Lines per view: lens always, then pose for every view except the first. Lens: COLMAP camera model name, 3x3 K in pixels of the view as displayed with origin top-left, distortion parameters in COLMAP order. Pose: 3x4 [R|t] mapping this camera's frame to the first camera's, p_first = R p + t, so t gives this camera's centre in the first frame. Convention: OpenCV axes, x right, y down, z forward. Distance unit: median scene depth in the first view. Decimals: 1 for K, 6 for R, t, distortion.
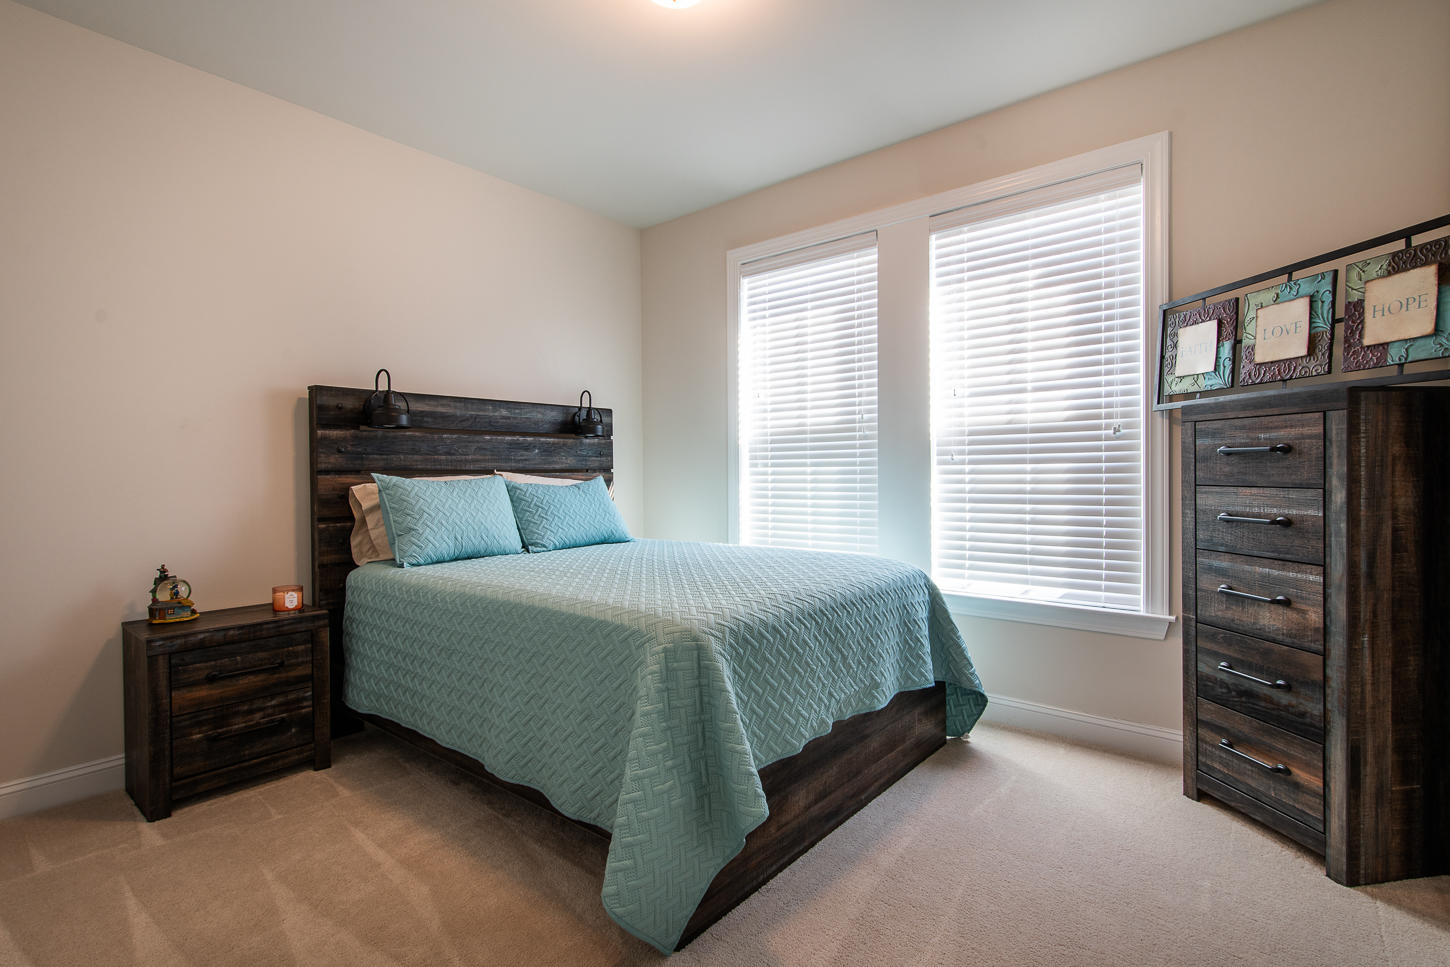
lens RADIAL K [[684.4, 0, 734.2], [0, 684.4, 475.5], [0, 0, 1]] dist [0.008108, -0.000398]
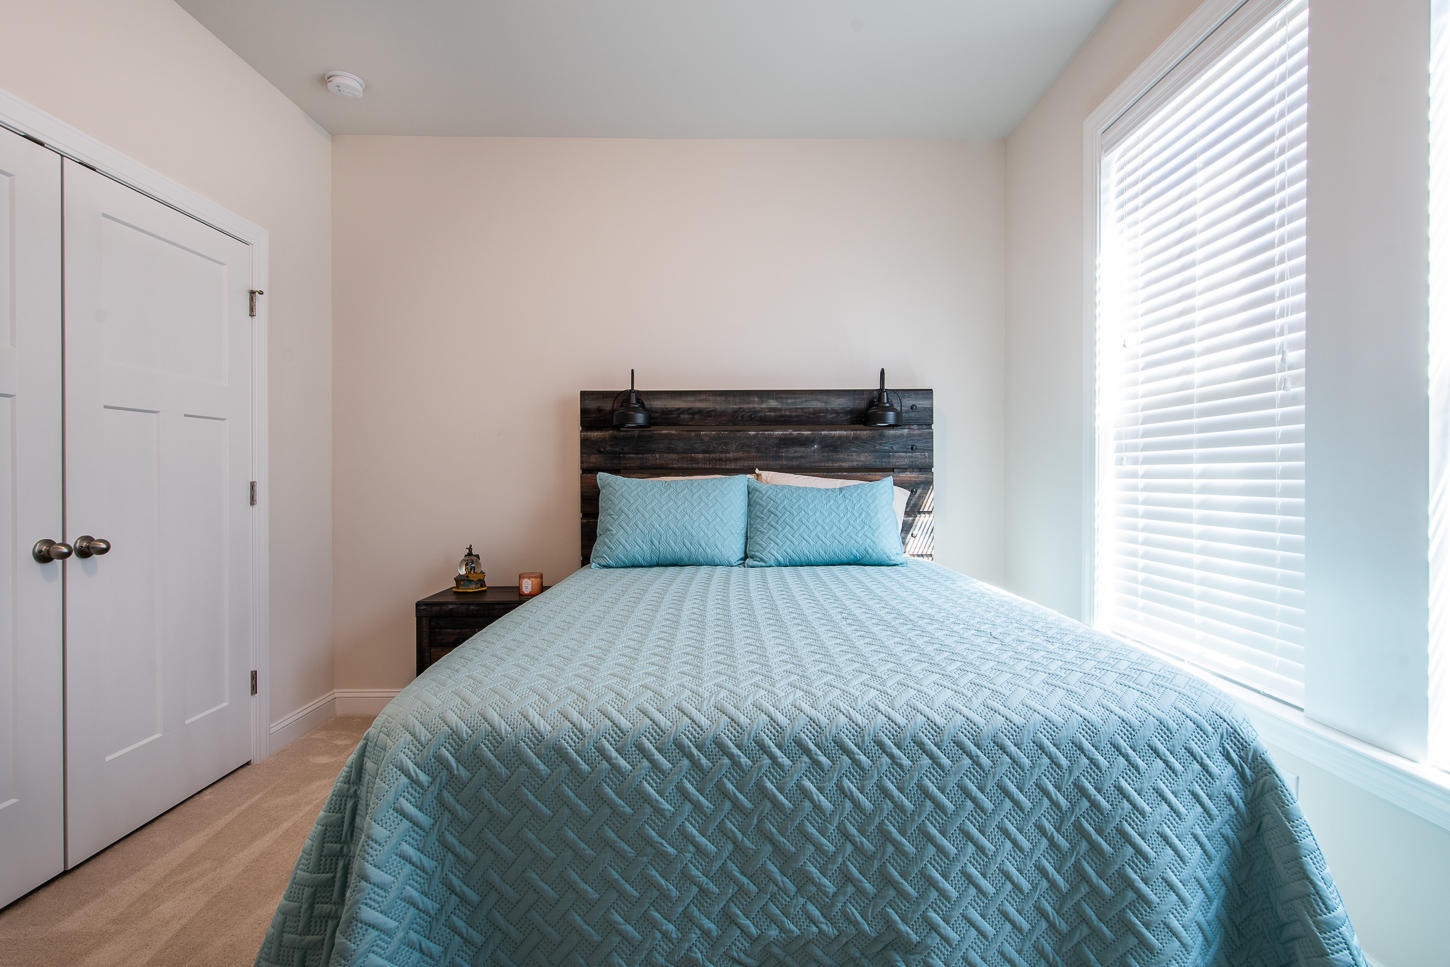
lens RADIAL K [[684.4, 0, 732.3], [0, 684.4, 476.6], [0, 0, 1]] dist [0.008108, -0.000398]
pose [[0.646332, 0.009065, -0.763002, 0.362879], [-0.005321, 0.999959, 0.007373, -0.005064], [0.763037, -0.000706, 0.646354, 0.469209]]
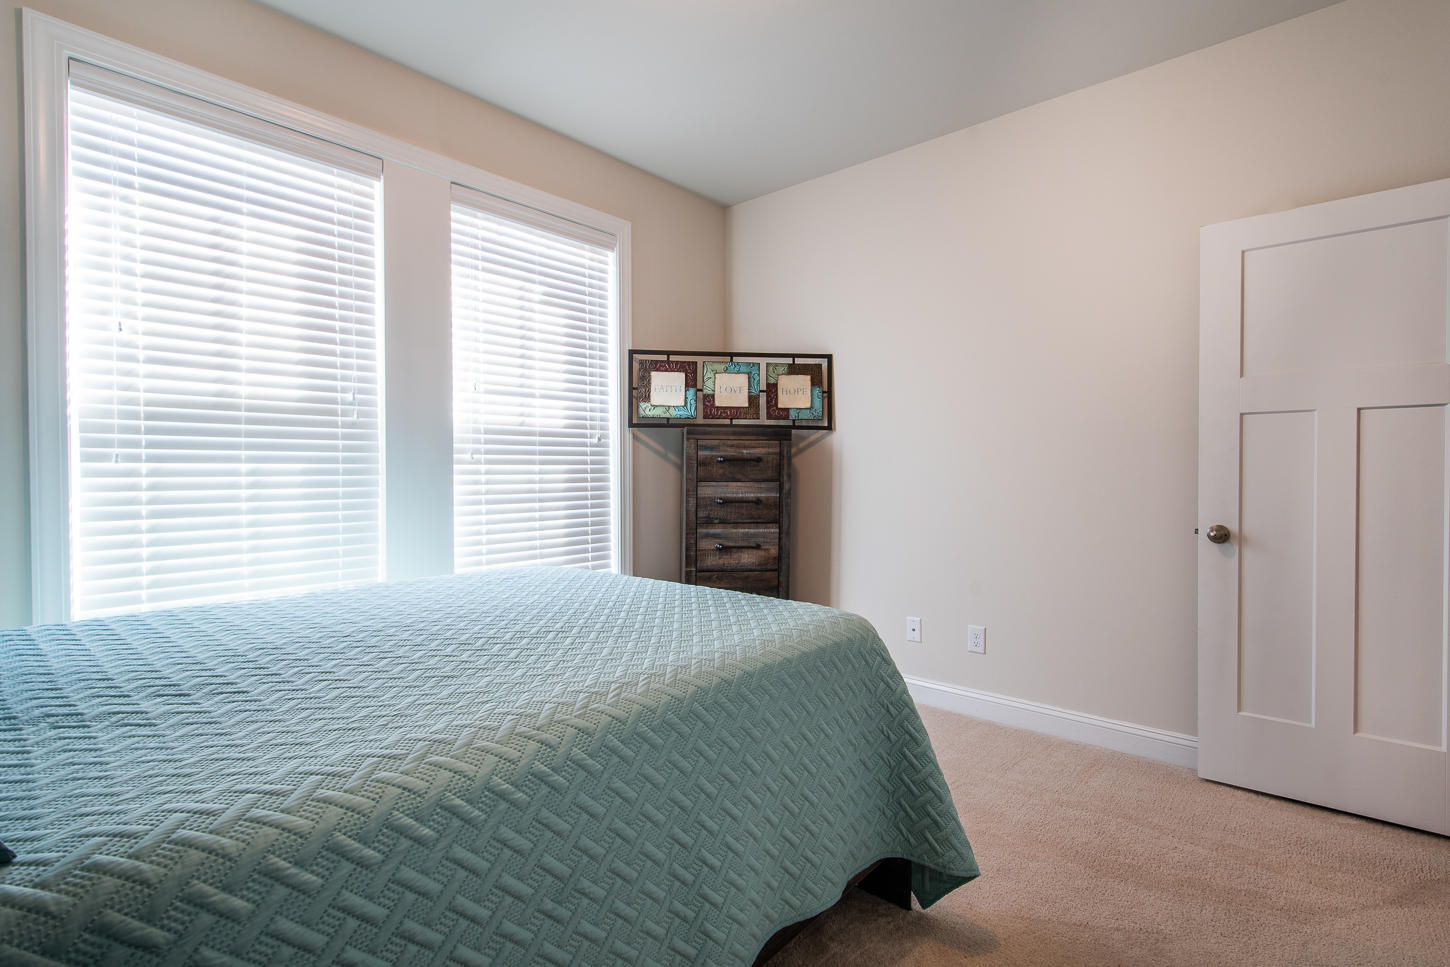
lens RADIAL K [[684.4, 0, 725.9], [0, 684.4, 477.3], [0, 0, 1]] dist [0.008108, -0.000398]
pose [[0.044531, -0.001698, 0.999007, -0.638511], [0.005104, 0.999986, 0.001473, 0.002540], [-0.998995, 0.005034, 0.044539, 0.669308]]
